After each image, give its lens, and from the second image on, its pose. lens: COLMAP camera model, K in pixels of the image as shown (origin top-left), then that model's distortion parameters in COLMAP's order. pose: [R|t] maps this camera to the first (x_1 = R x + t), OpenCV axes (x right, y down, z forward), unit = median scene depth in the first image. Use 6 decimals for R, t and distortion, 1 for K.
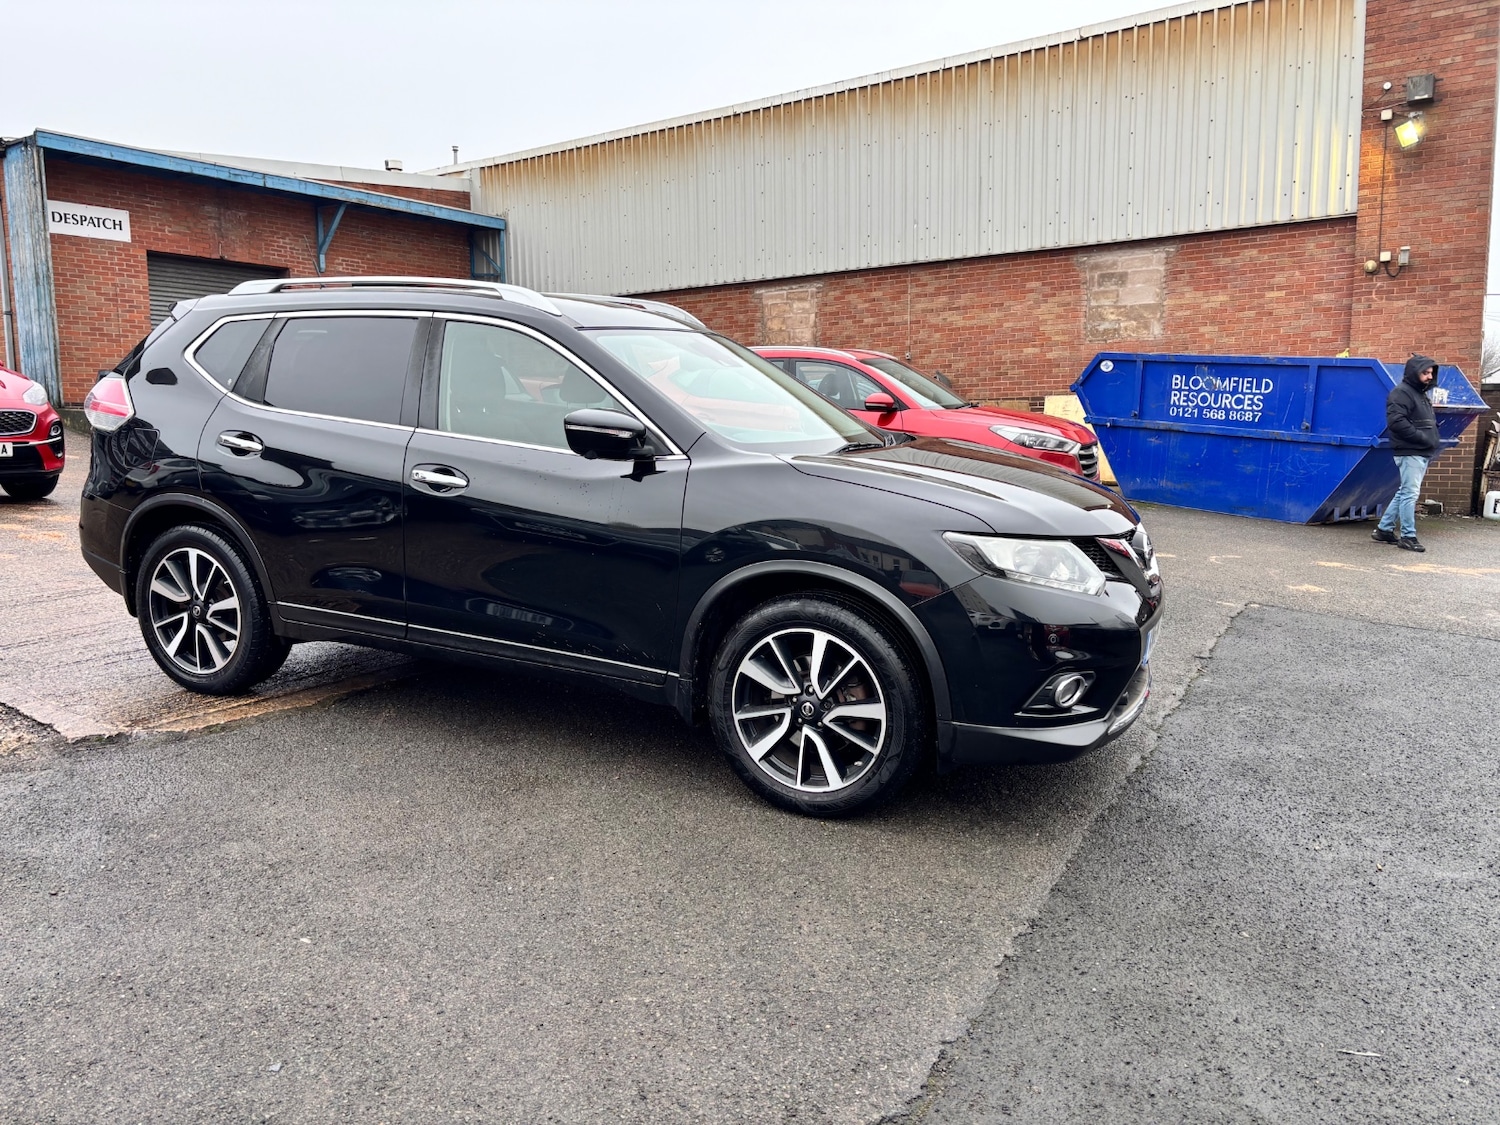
lens RADIAL K [[1130.6, 0, 744.1], [0, 1130.6, 561.4], [0, 0, 1]] dist [0.056394, -0.052631]
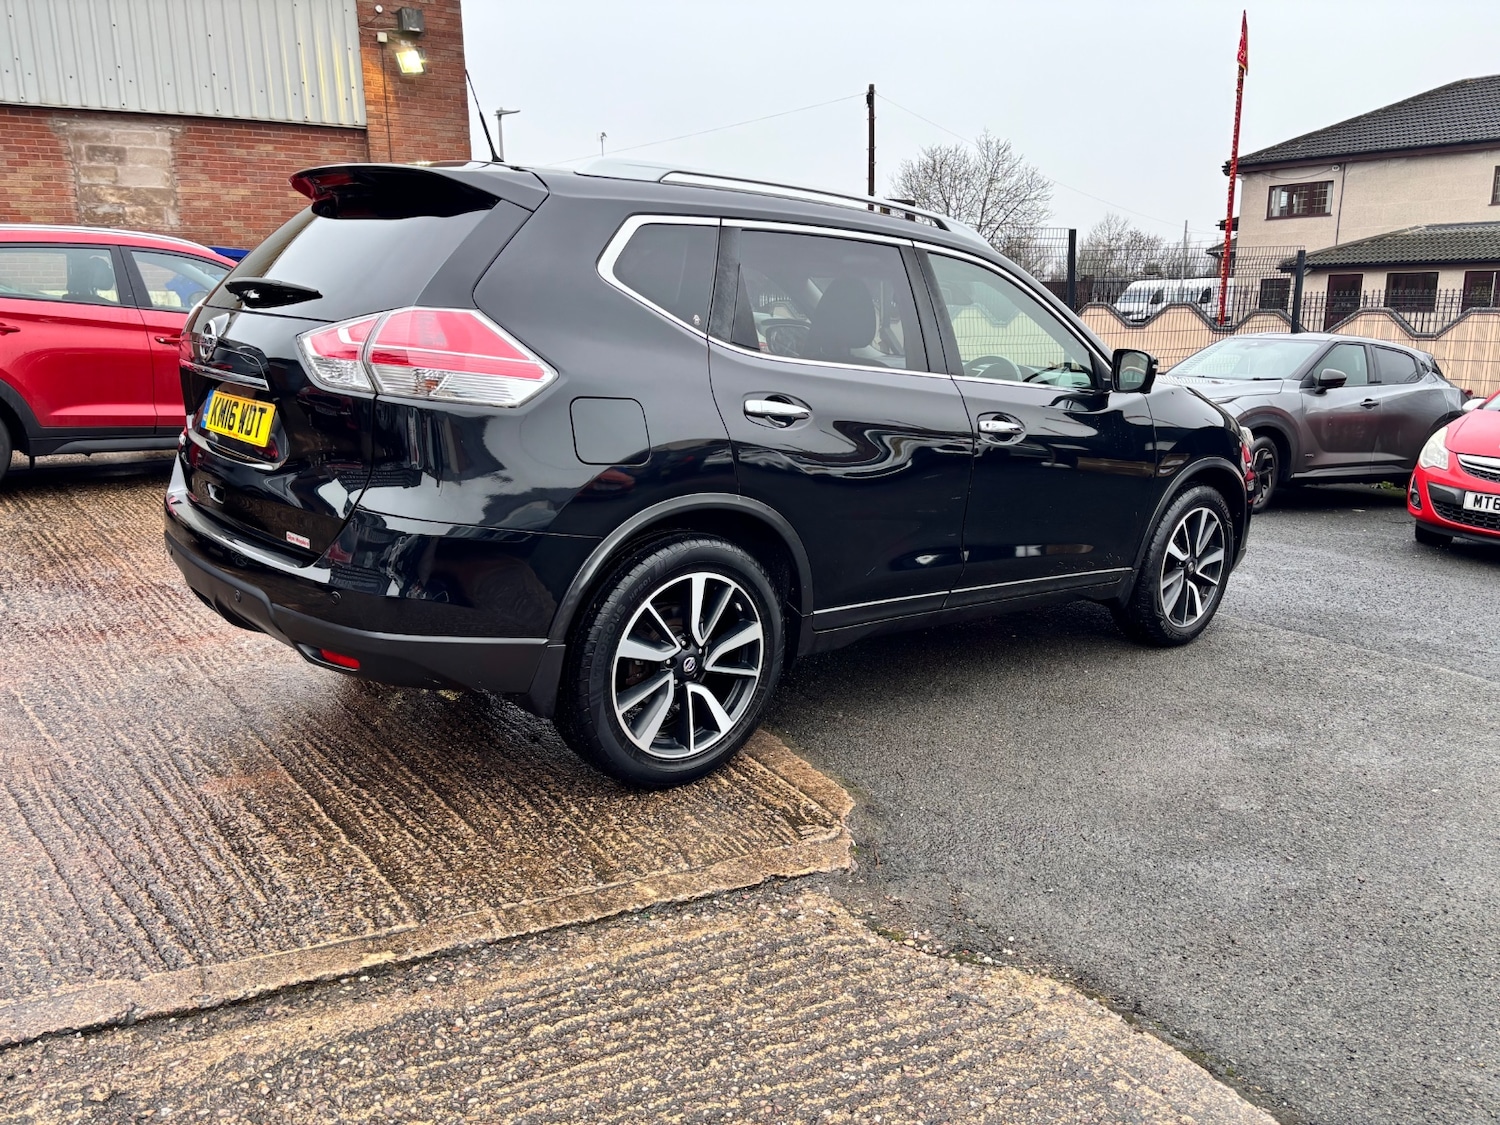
lens RADIAL K [[1144.5, 0, 764.6], [0, 1144.5, 549.0], [0, 0, 1]] dist [0.076256, -0.097192]
pose [[0.388547, -0.186220, 0.902415, -0.348543], [0.110034, 0.981734, 0.155211, -0.040701], [-0.914835, 0.038989, 0.401940, 0.226143]]
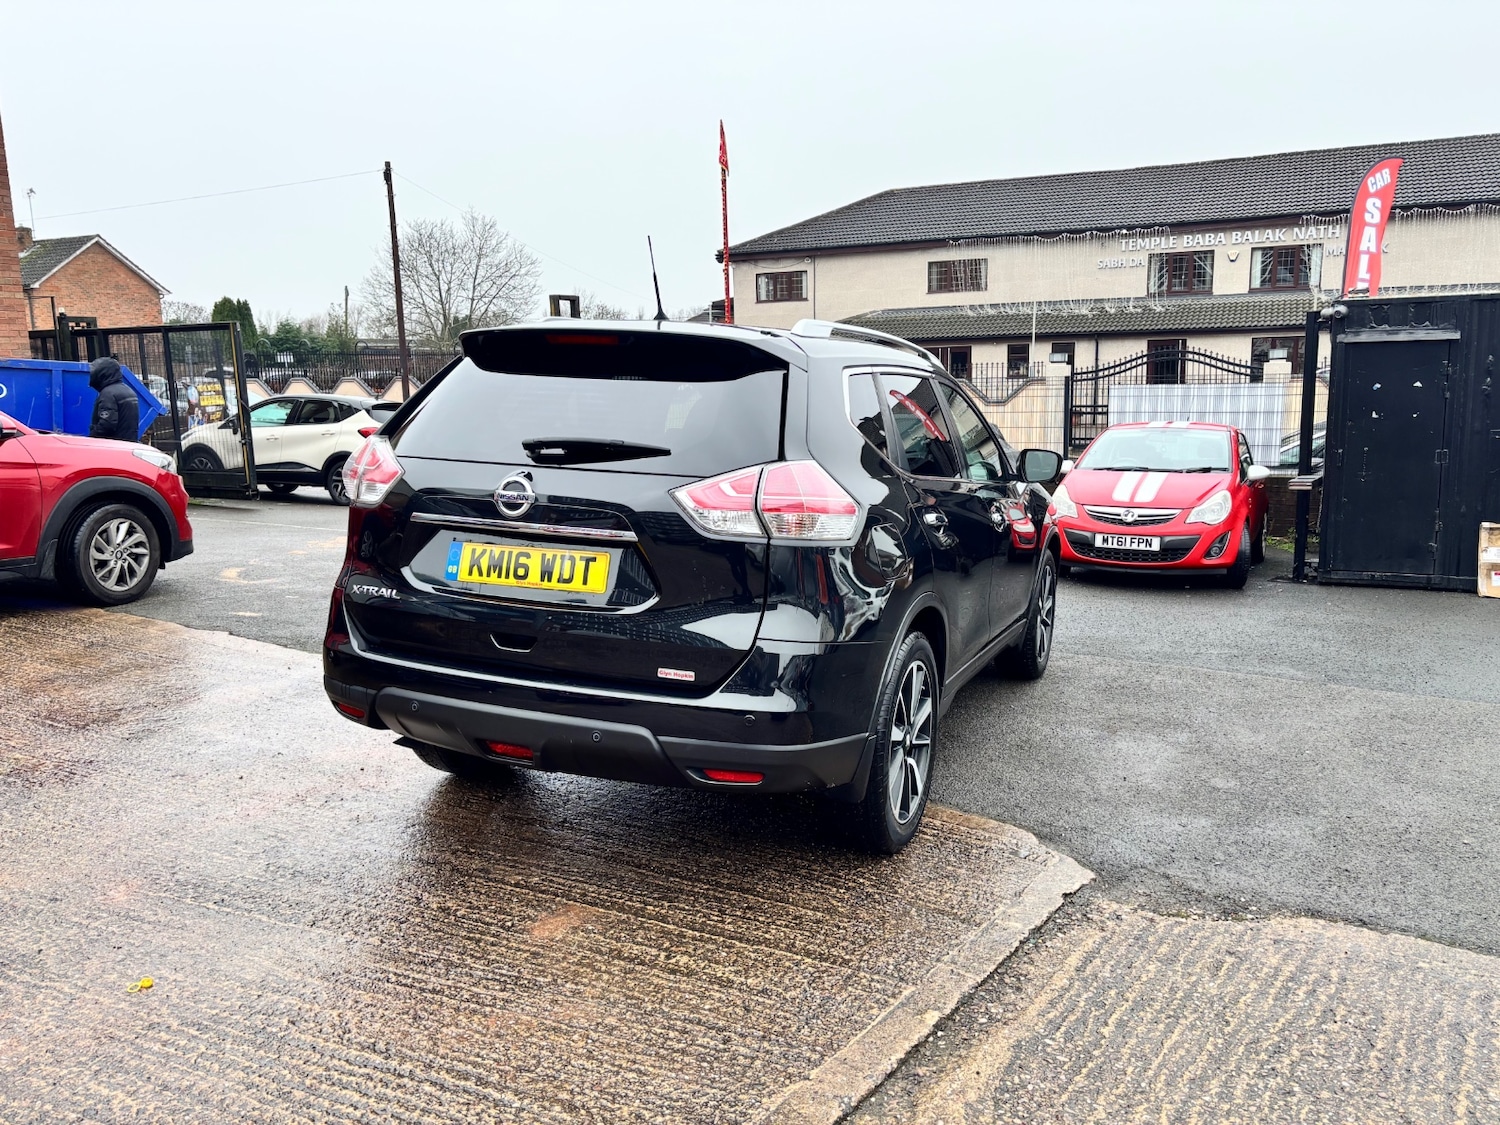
lens RADIAL K [[1144.7, 0, 756.5], [0, 1144.7, 557.9], [0, 0, 1]] dist [0.055969, -0.063760]
pose [[-0.050967, -0.157669, 0.986176, -0.408117], [0.137468, 0.976952, 0.163299, -0.074267], [-0.989194, 0.143891, -0.028118, 0.365287]]
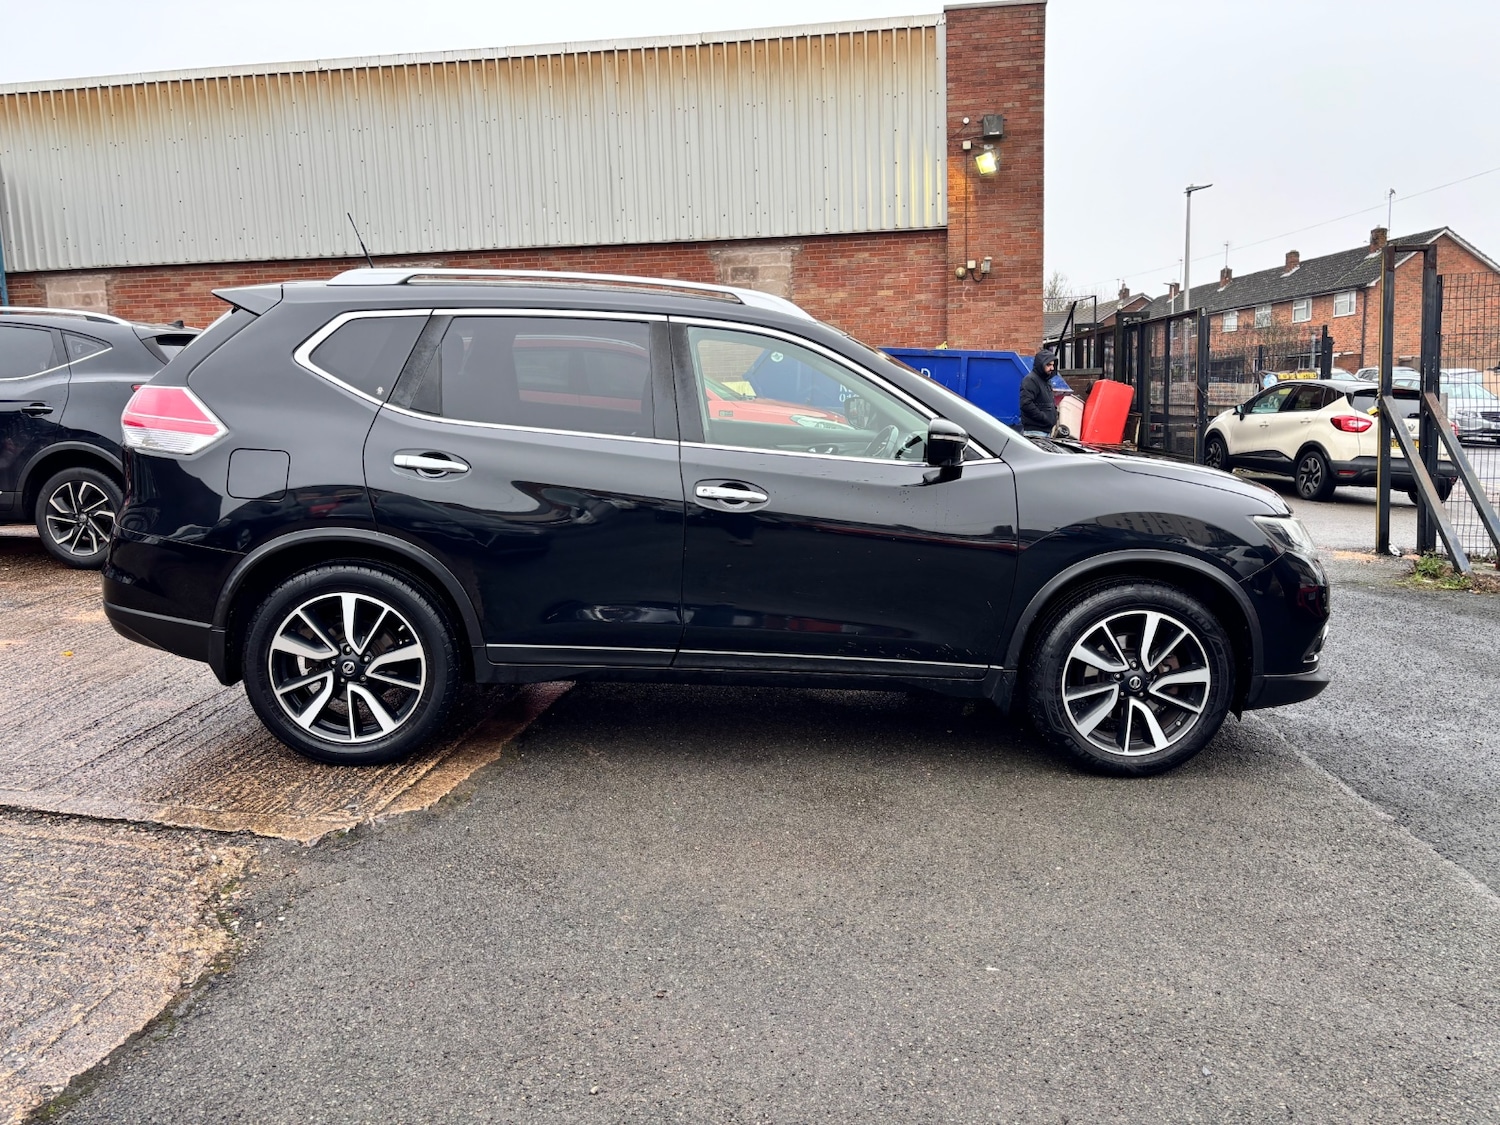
lens RADIAL K [[1136.8, 0, 754.7], [0, 1136.8, 553.0], [0, 0, 1]] dist [0.055870, -0.062201]
pose [[0.886108, -0.076622, 0.457102, -0.194983], [0.071884, 0.997026, 0.027778, -0.013731], [-0.457871, 0.008244, 0.888980, 0.041381]]
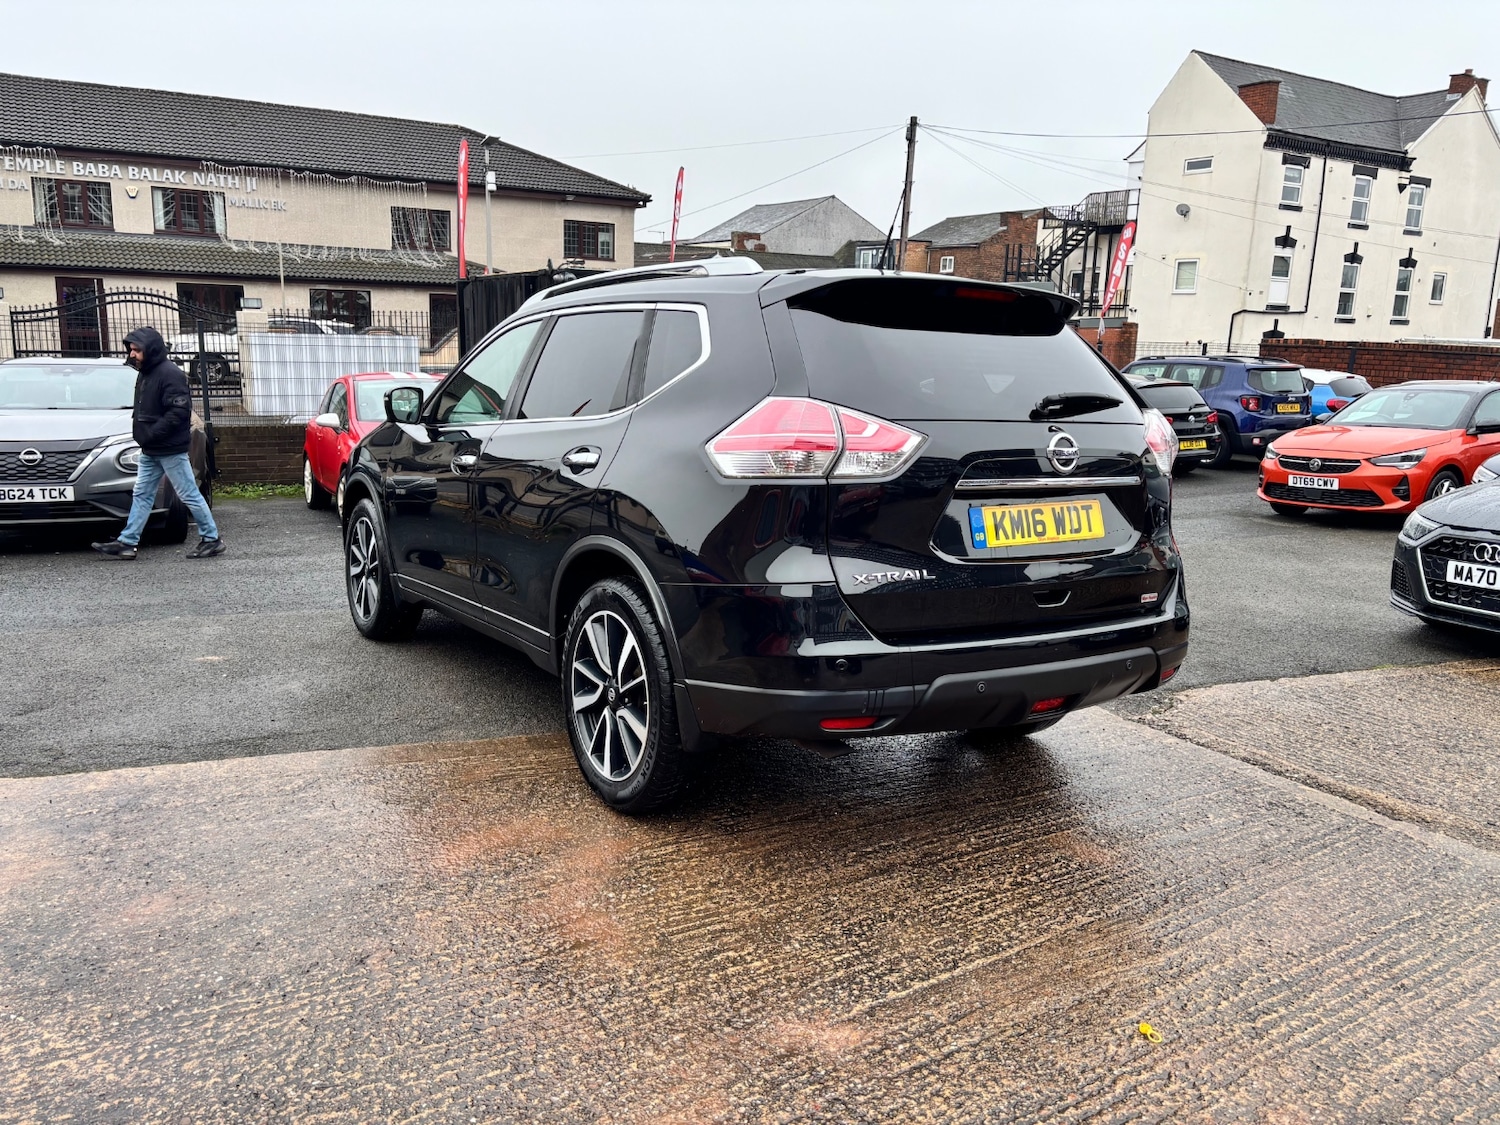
lens RADIAL K [[1136.8, 0, 754.7], [0, 1136.8, 553.0], [0, 0, 1]] dist [0.055870, -0.062201]
pose [[-0.867590, -0.119815, 0.482629, -0.246329], [0.032403, 0.954856, 0.295298, -0.104613], [-0.496222, 0.271836, -0.824541, 0.617579]]
